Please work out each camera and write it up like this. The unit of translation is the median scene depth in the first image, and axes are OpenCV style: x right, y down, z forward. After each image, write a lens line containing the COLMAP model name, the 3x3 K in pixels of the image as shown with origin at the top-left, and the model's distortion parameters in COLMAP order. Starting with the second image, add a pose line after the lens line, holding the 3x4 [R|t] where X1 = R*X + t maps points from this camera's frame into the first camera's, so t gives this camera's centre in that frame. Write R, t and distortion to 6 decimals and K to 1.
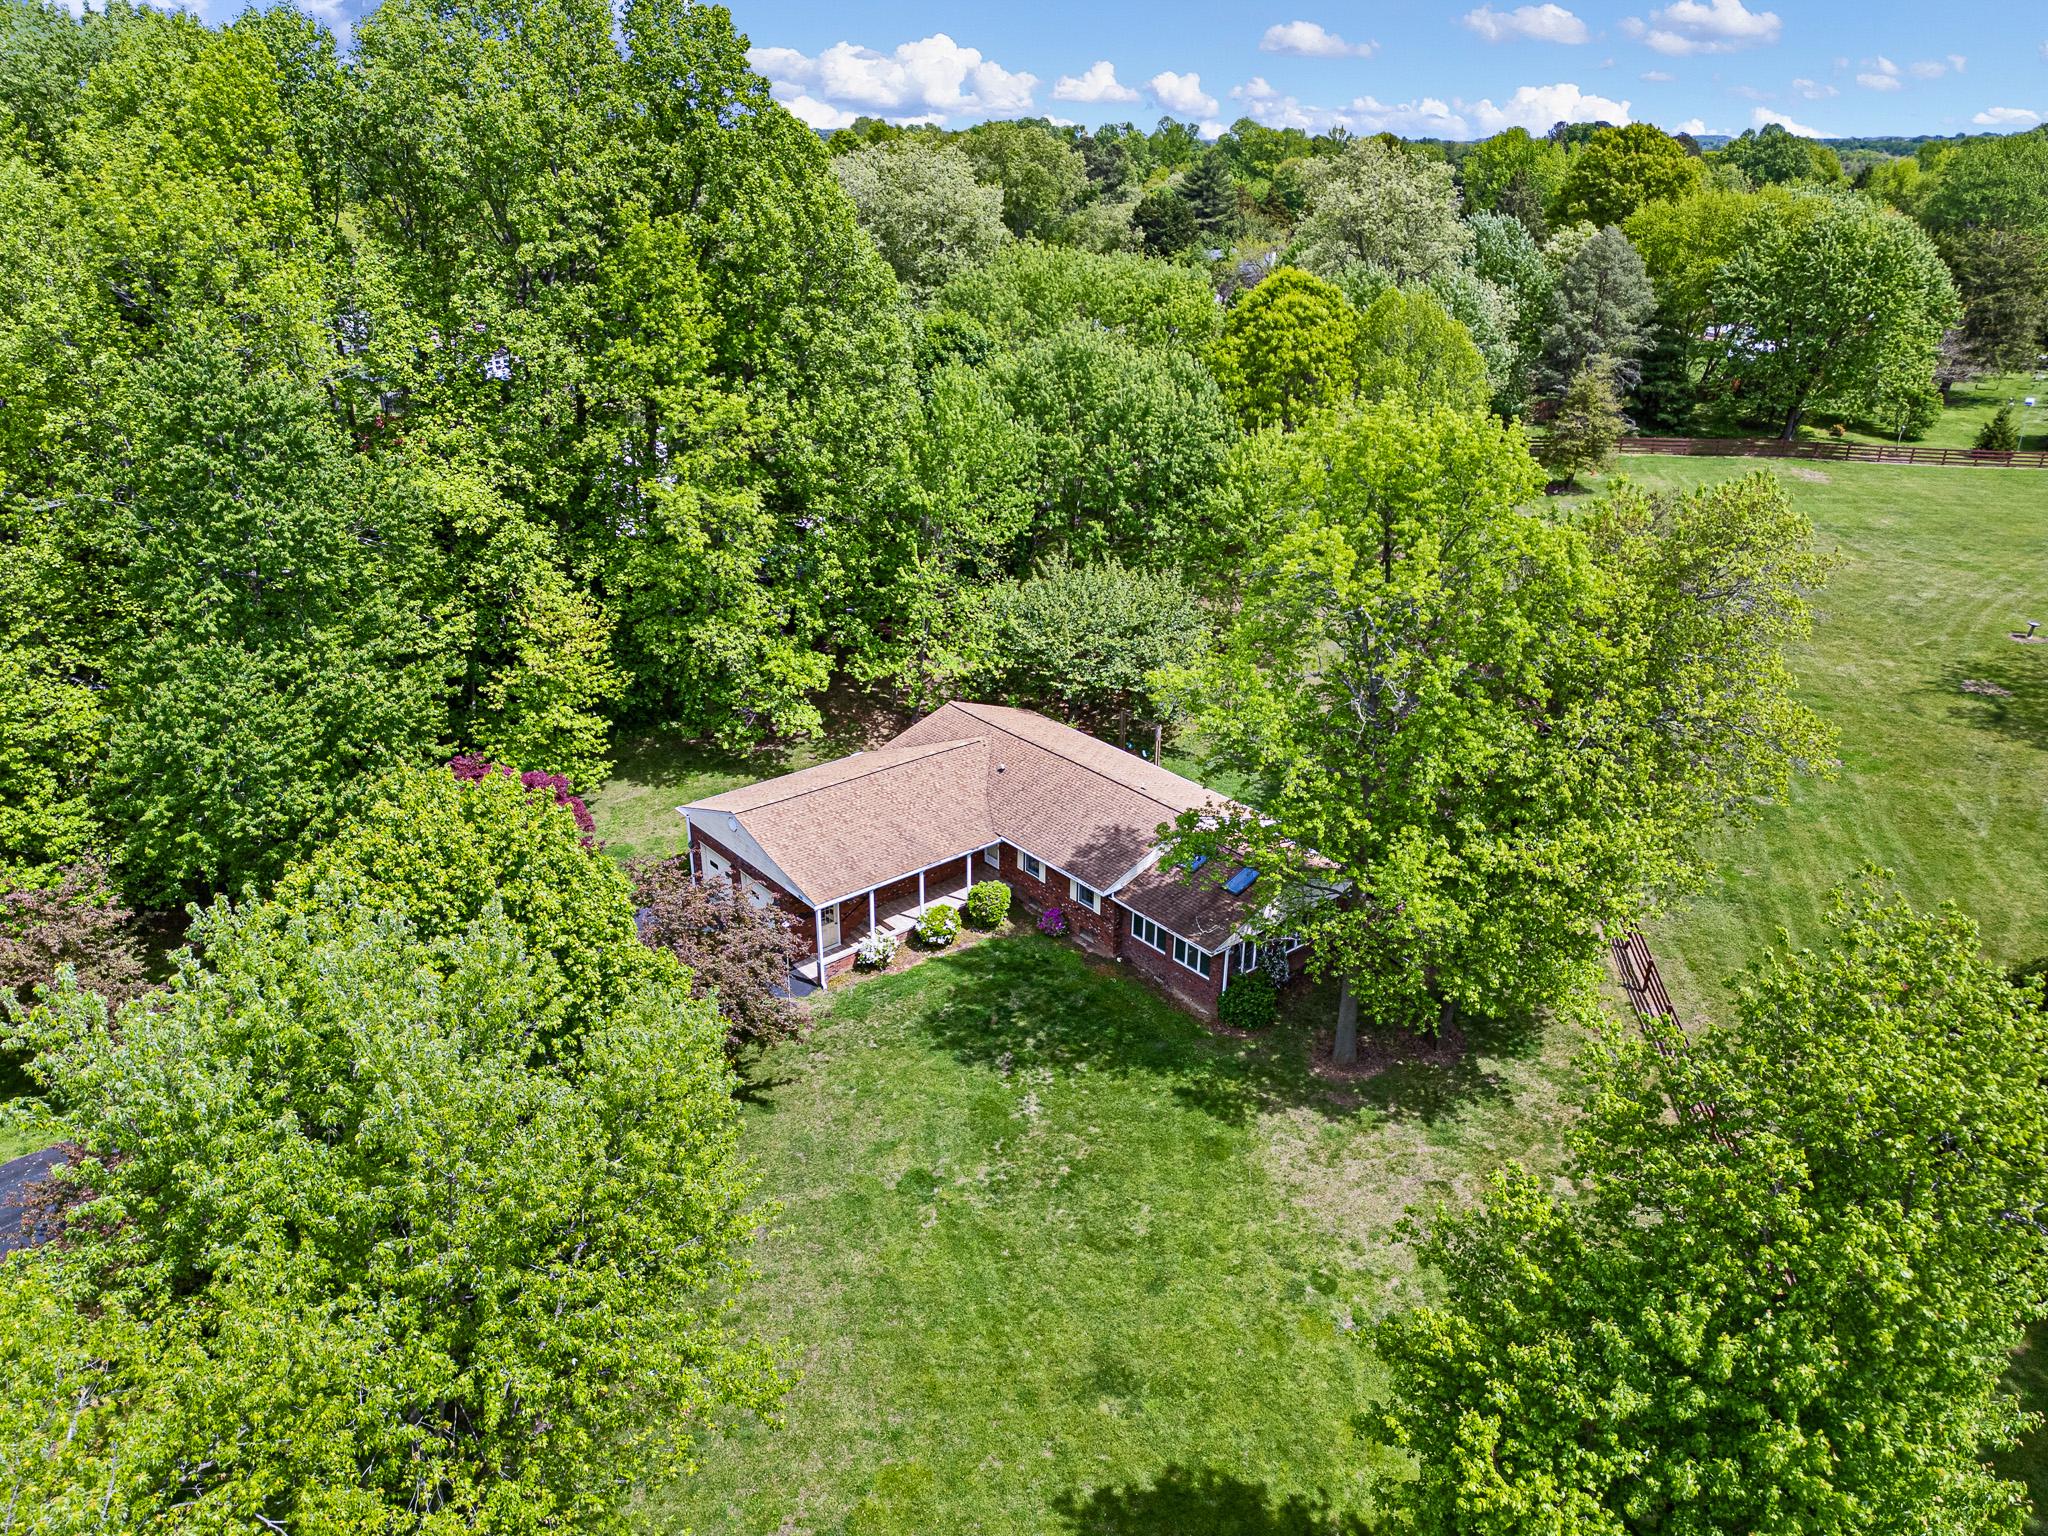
lens RADIAL K [[1447.3, 0, 1037.6], [0, 1447.3, 755.2], [0, 0, 1]] dist [0.036325, -0.003011]
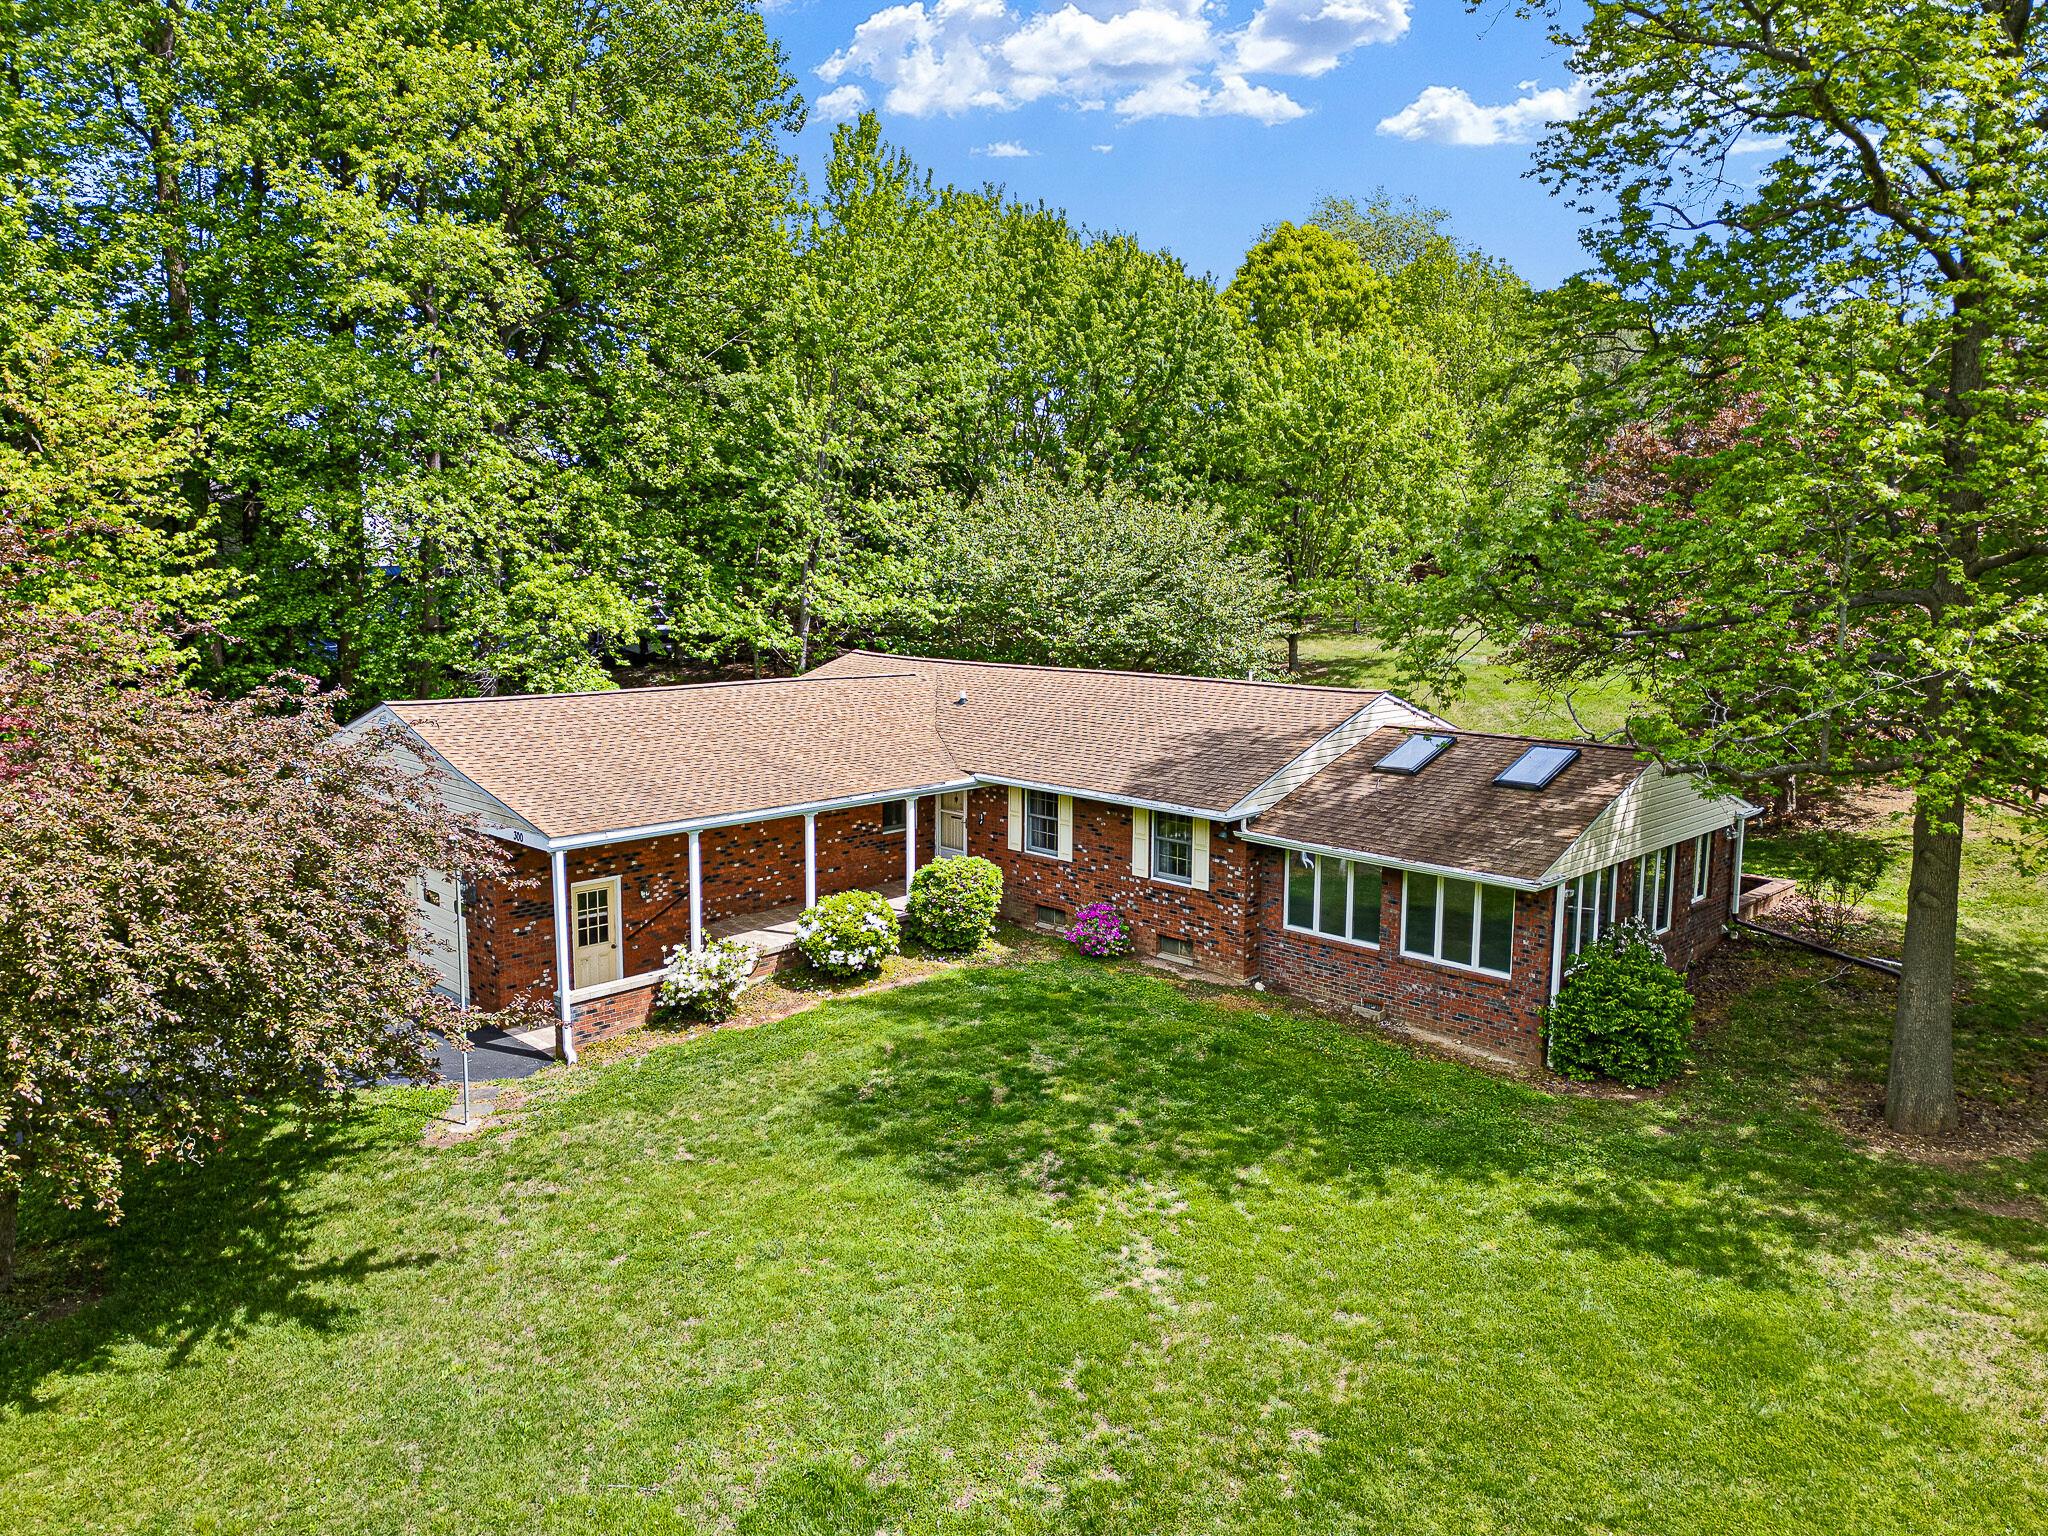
lens RADIAL K [[1464.9, 0, 1031.7], [0, 1464.9, 721.7], [0, 0, 1]] dist [0.049953, 0.000473]
pose [[0.995916, -0.019729, 0.088100, -0.053942], [0.044555, 0.956123, -0.289557, 0.199645], [-0.078522, 0.292300, 0.953098, 0.580325]]
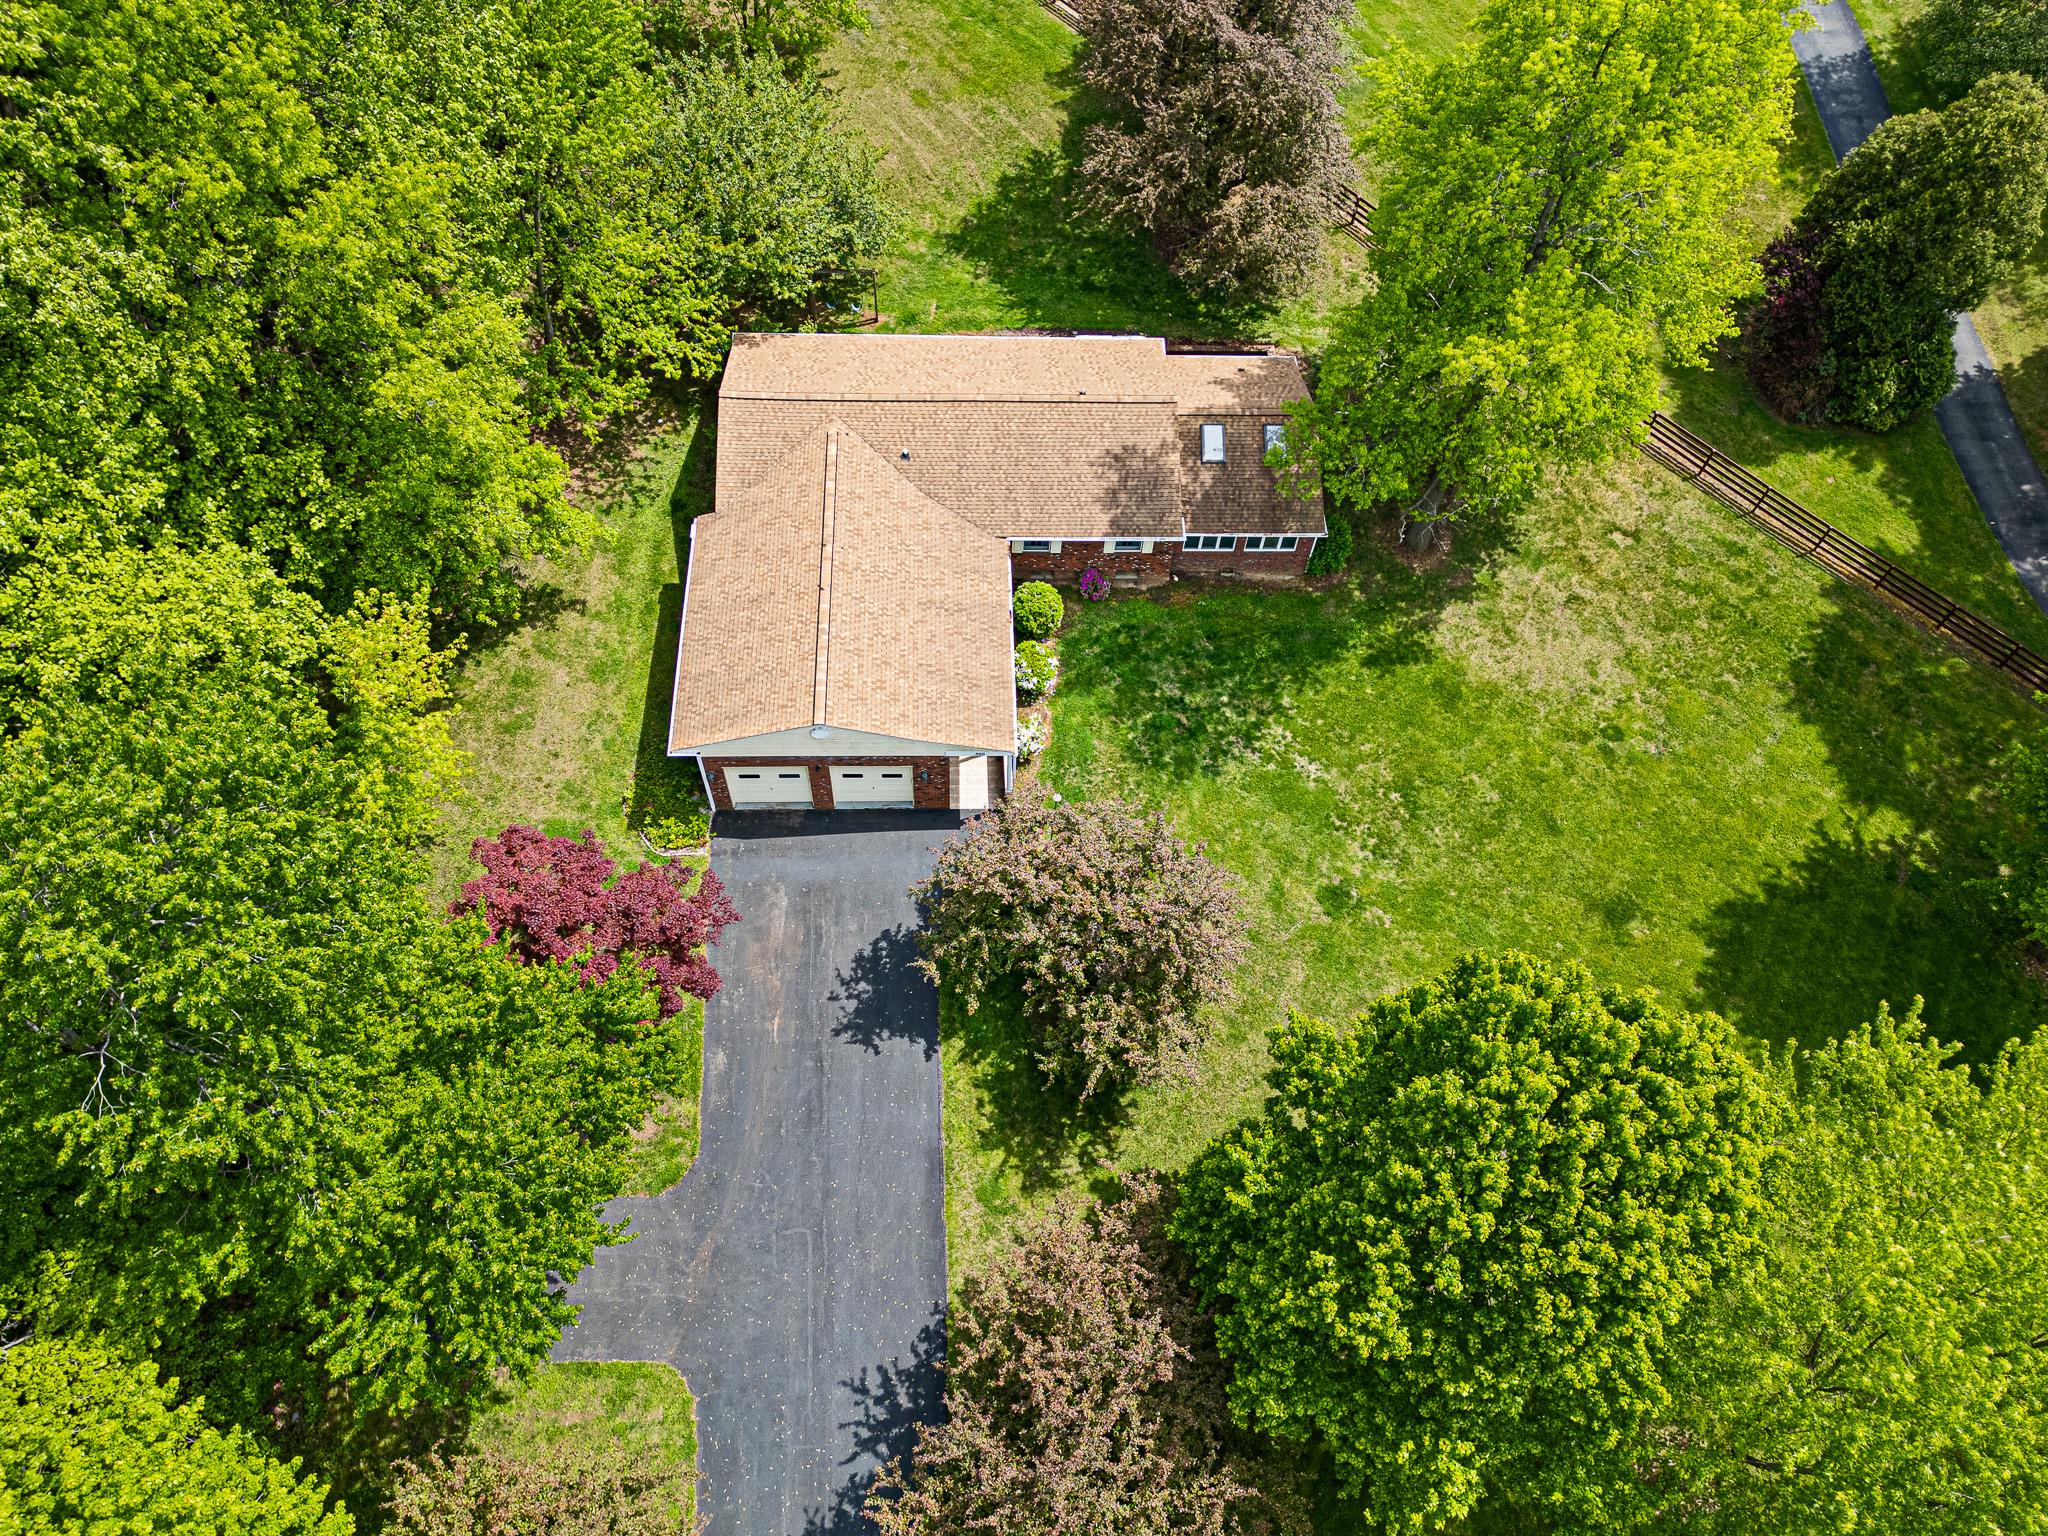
lens RADIAL K [[1447.3, 0, 1037.6], [0, 1447.3, 755.2], [0, 0, 1]] dist [0.036325, -0.003011]
pose [[0.619013, -0.648659, 0.442791, -0.518891], [0.279300, 0.708750, 0.647816, -0.435755], [-0.734040, -0.277335, 0.619896, 0.465981]]
